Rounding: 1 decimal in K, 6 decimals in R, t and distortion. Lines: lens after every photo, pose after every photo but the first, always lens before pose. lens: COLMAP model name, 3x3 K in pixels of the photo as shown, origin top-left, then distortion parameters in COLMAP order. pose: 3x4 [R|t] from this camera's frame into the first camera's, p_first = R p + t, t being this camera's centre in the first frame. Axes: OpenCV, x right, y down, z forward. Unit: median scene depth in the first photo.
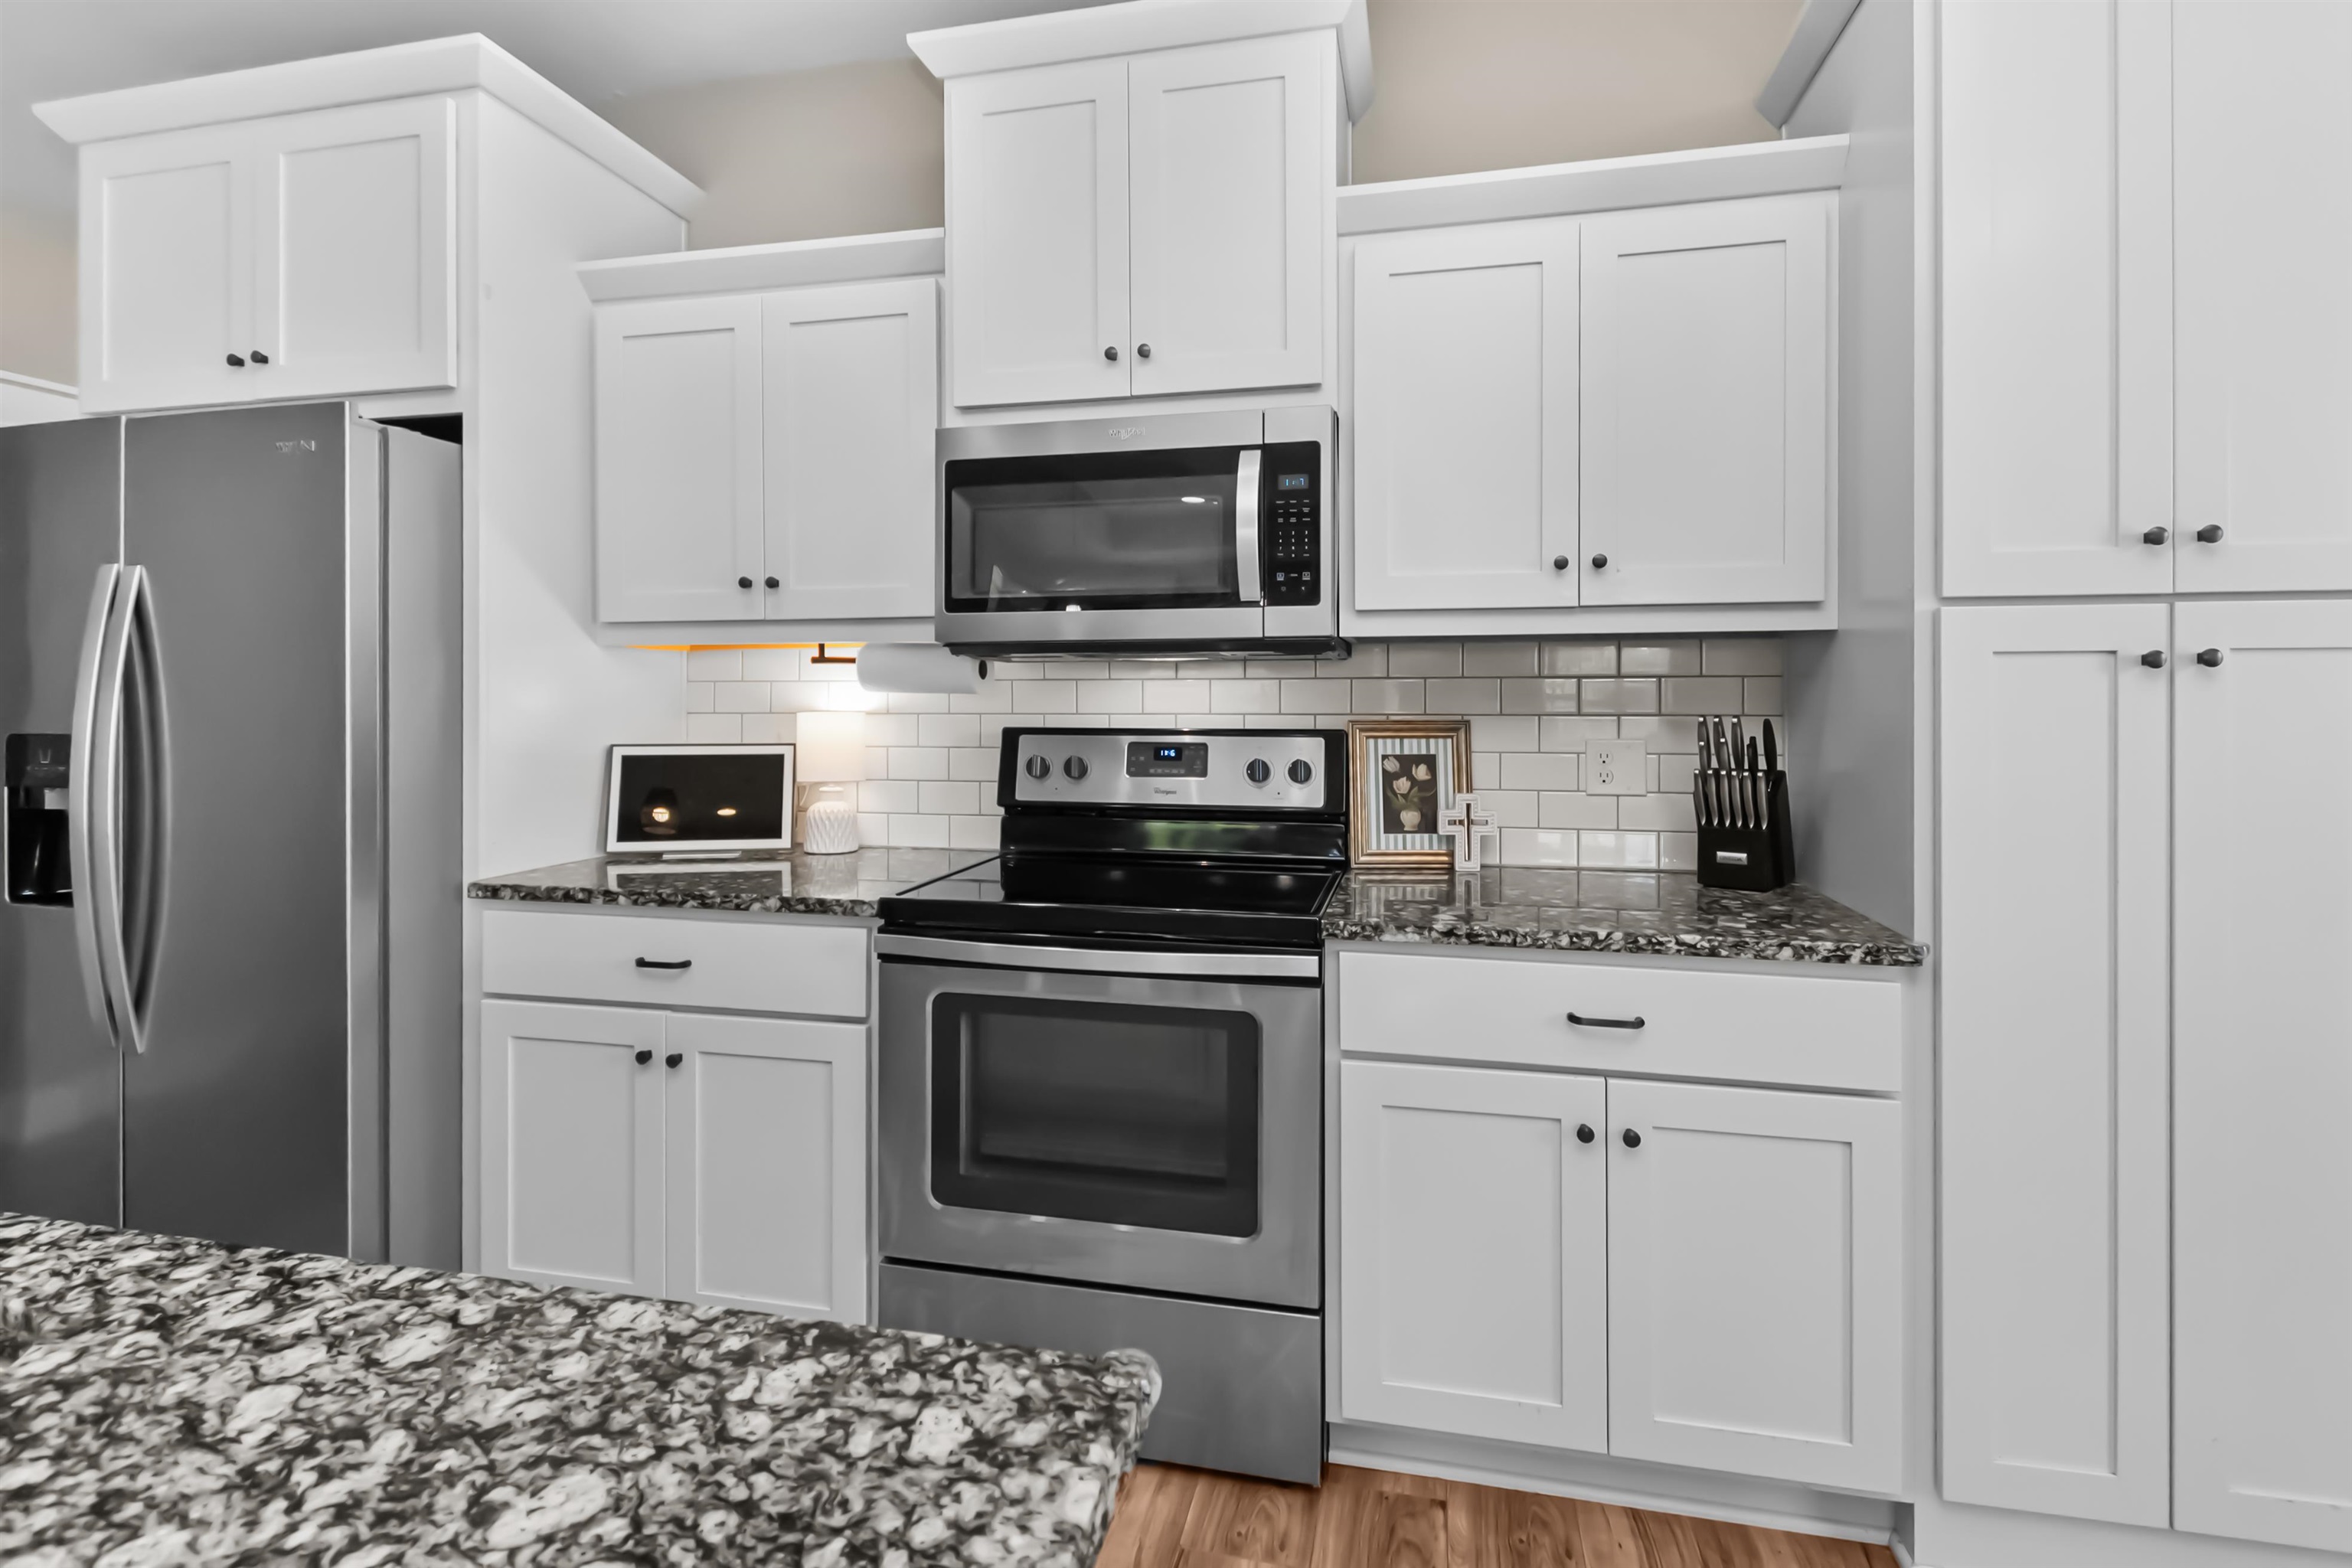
lens RADIAL K [[1135.5, 0, 1180.8], [0, 1135.5, 697.3], [0, 0, 1]] dist [-0.000329, -0.000024]
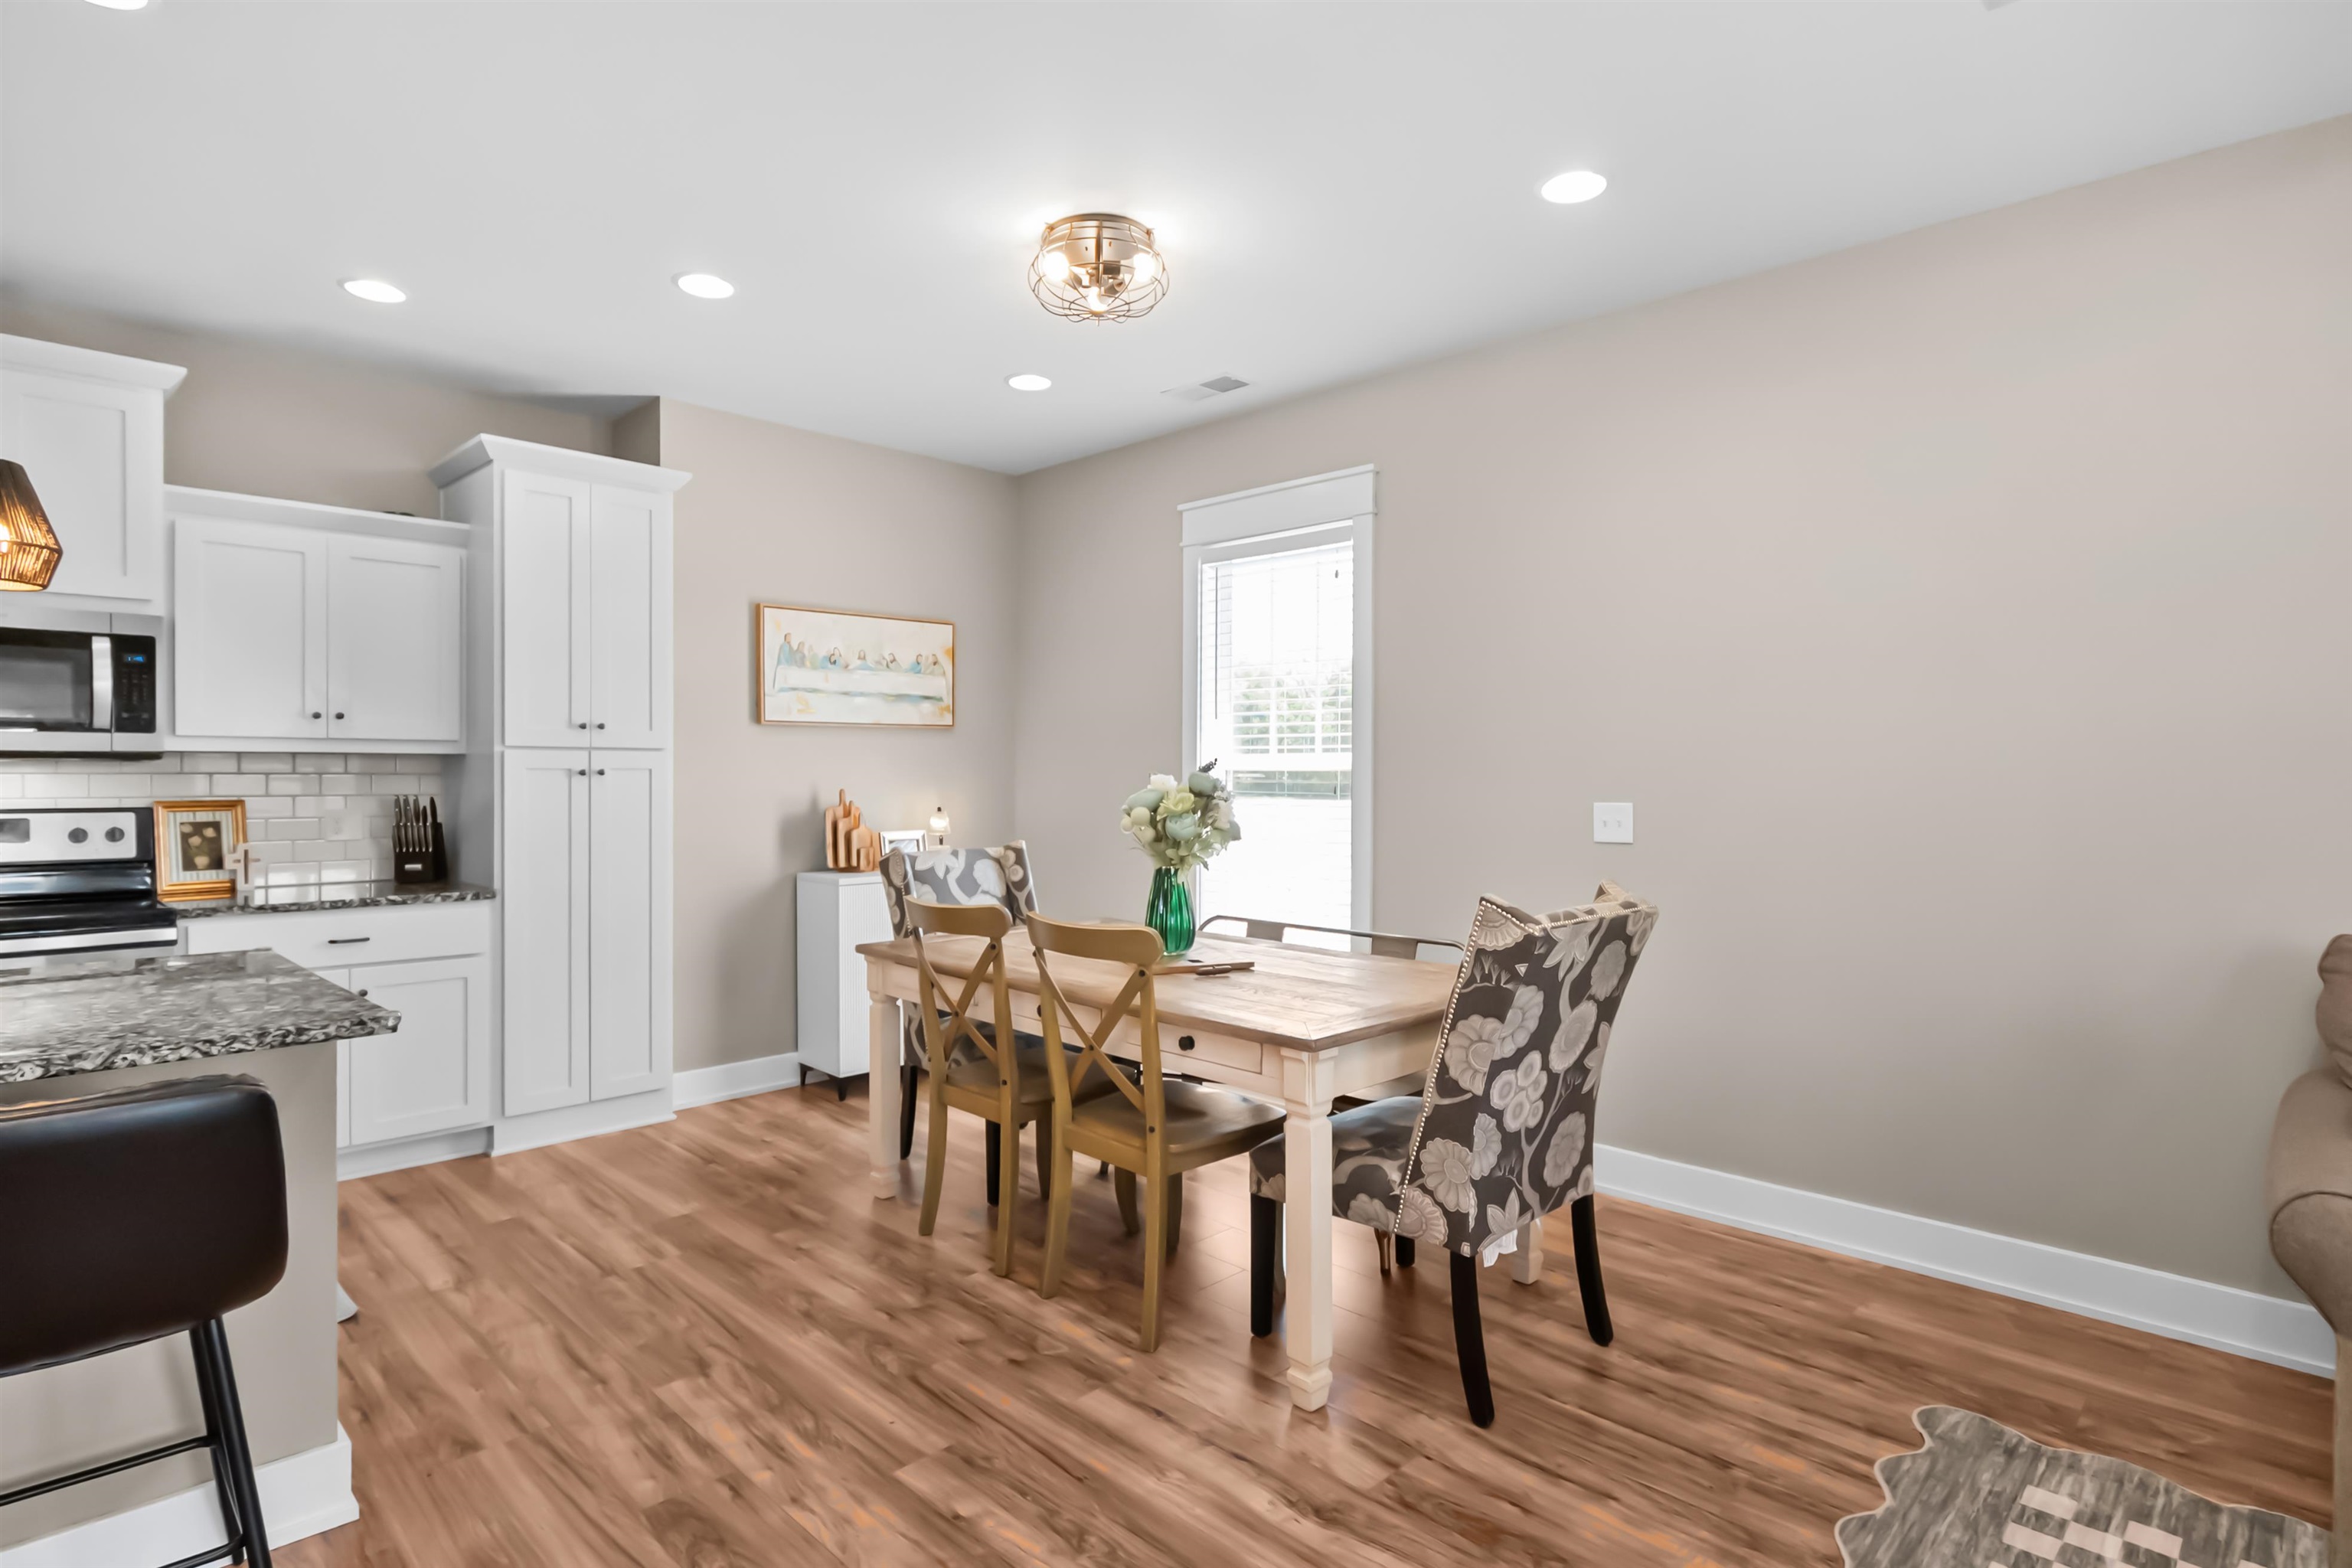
lens RADIAL K [[1178.9, 0, 1144.8], [0, 1178.9, 784.5], [0, 0, 1]] dist [0.003297, 0.000633]
pose [[0.537692, -0.002971, 0.843136, -0.552739], [-0.003641, 0.999976, 0.005846, -0.018966], [-0.843133, -0.006214, 0.537669, -1.157440]]
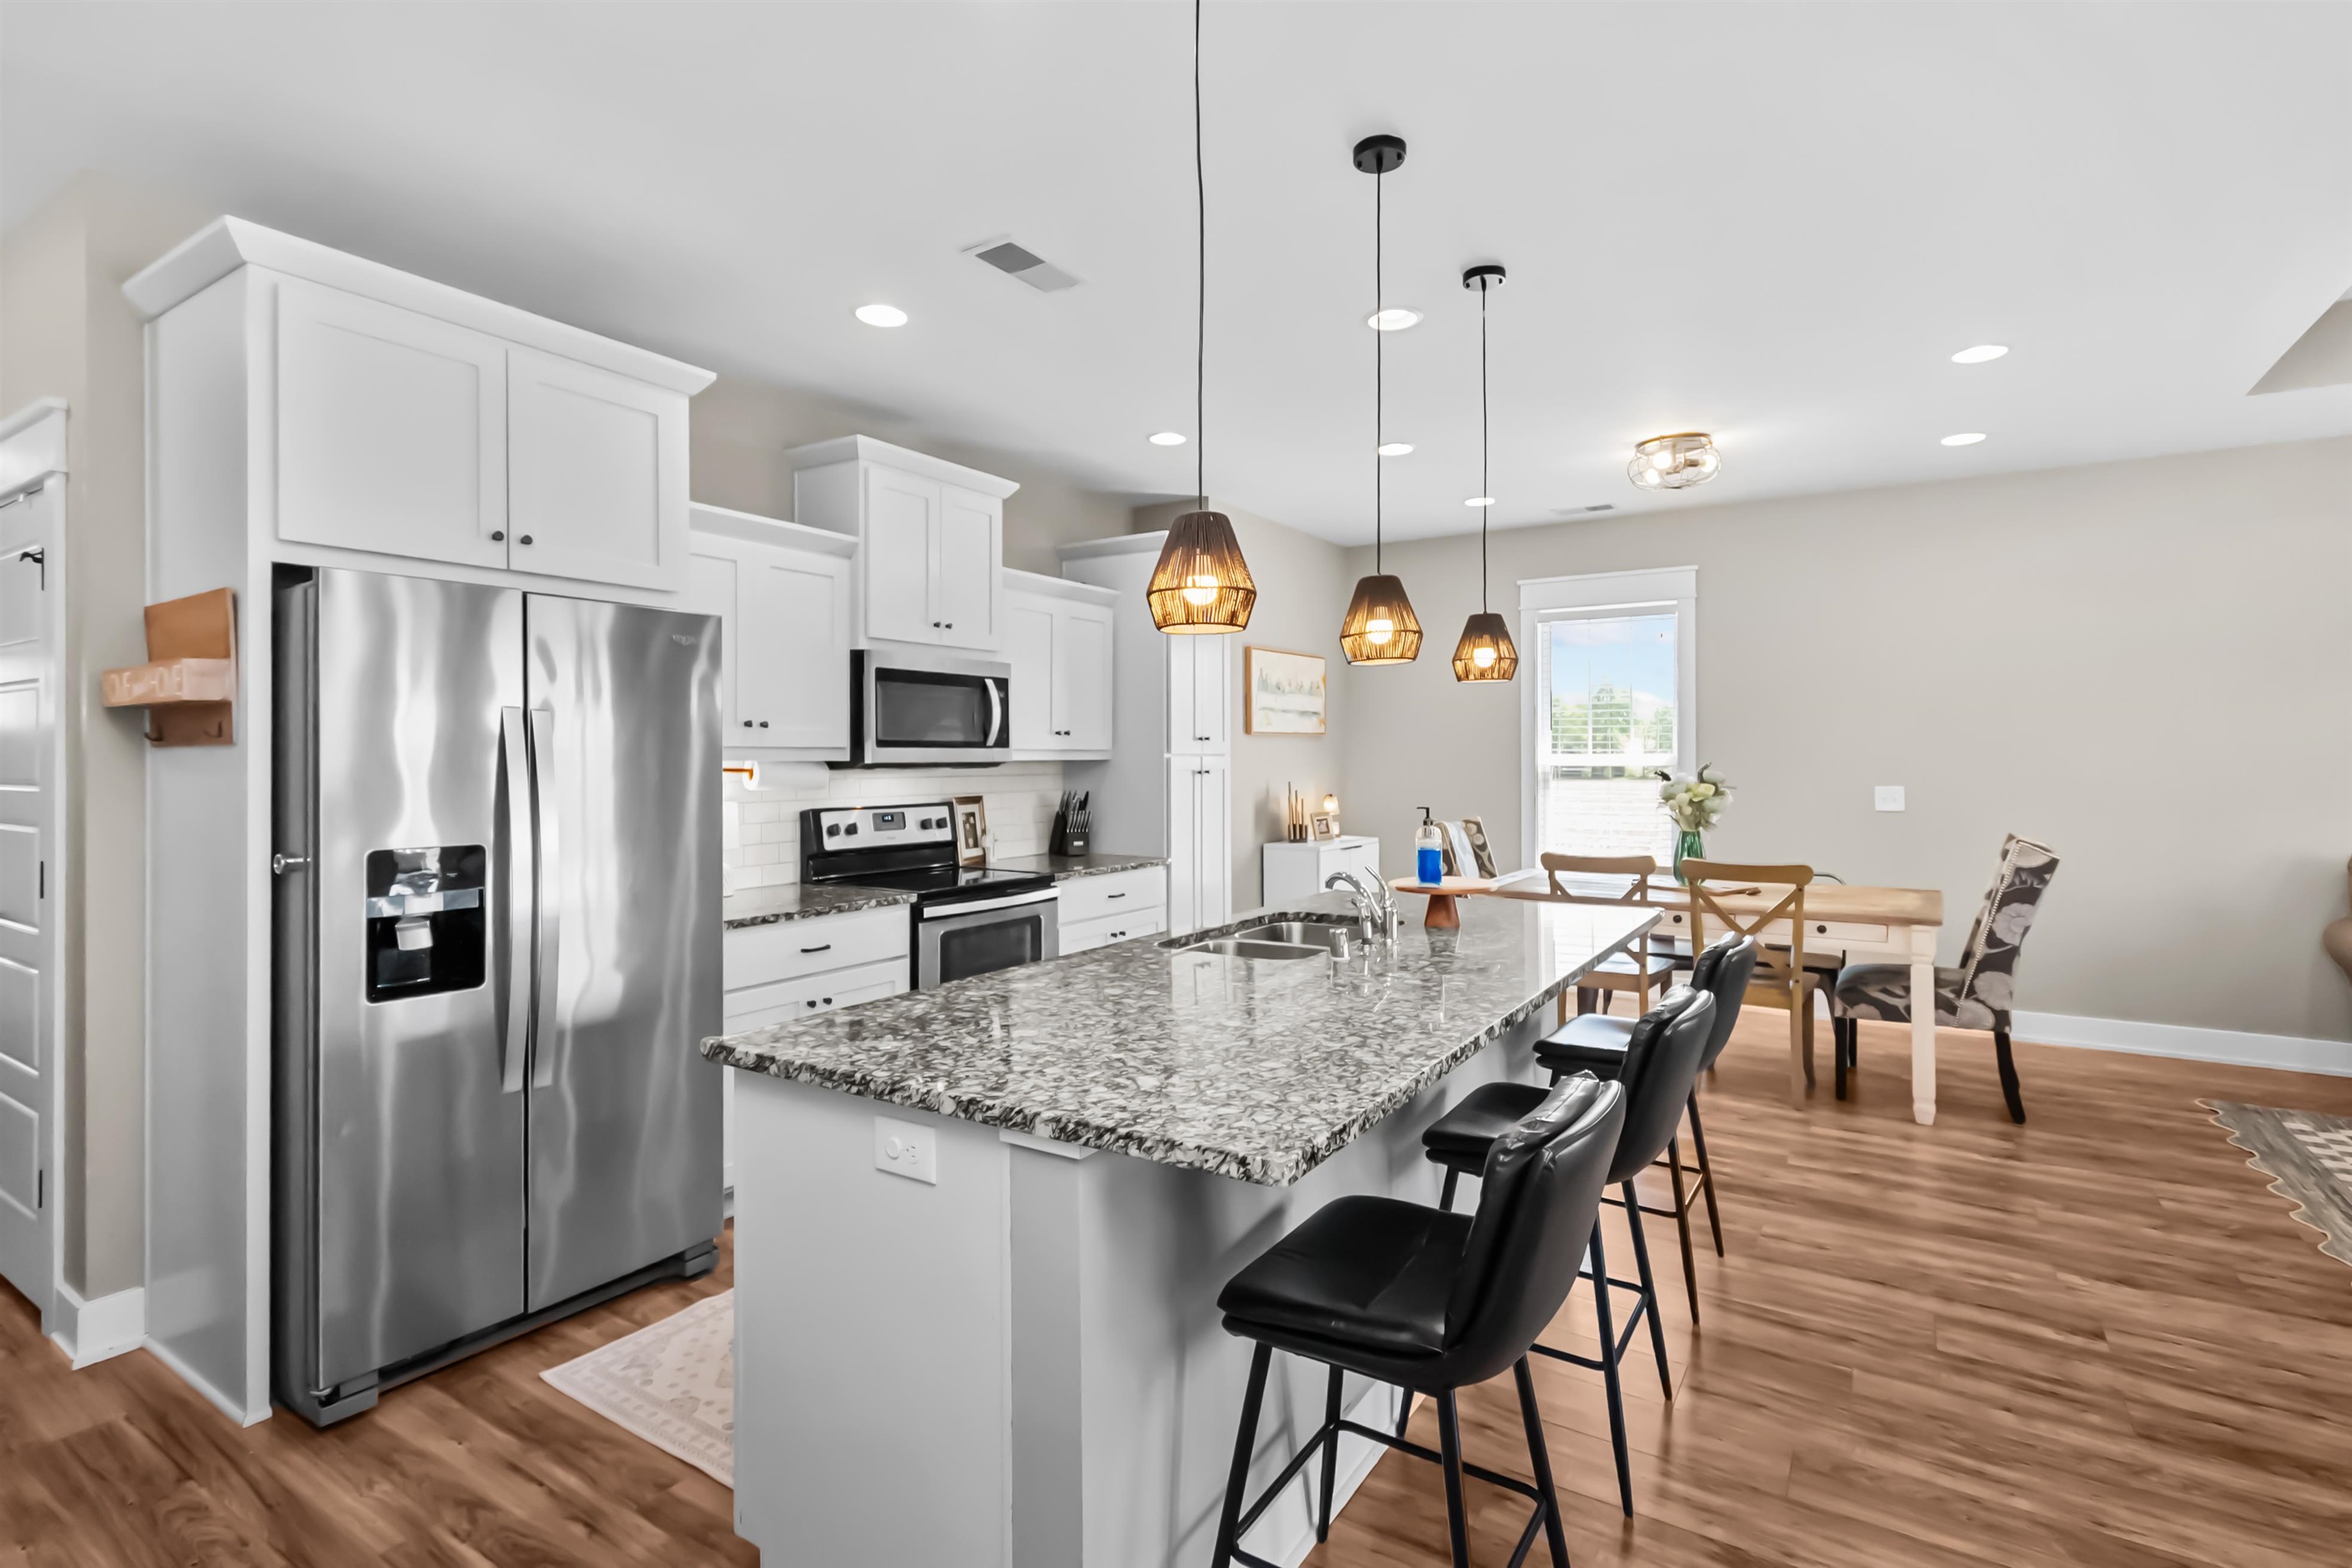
lens RADIAL K [[1082.6, 0, 1172.7], [0, 1082.6, 755.3], [0, 0, 1]] dist [0.017031, -0.008001]
pose [[0.350378, 0.003510, 0.936602, -1.785002], [0.003280, 0.999982, -0.004974, -0.052513], [-0.936603, 0.004815, 0.350360, -0.097285]]
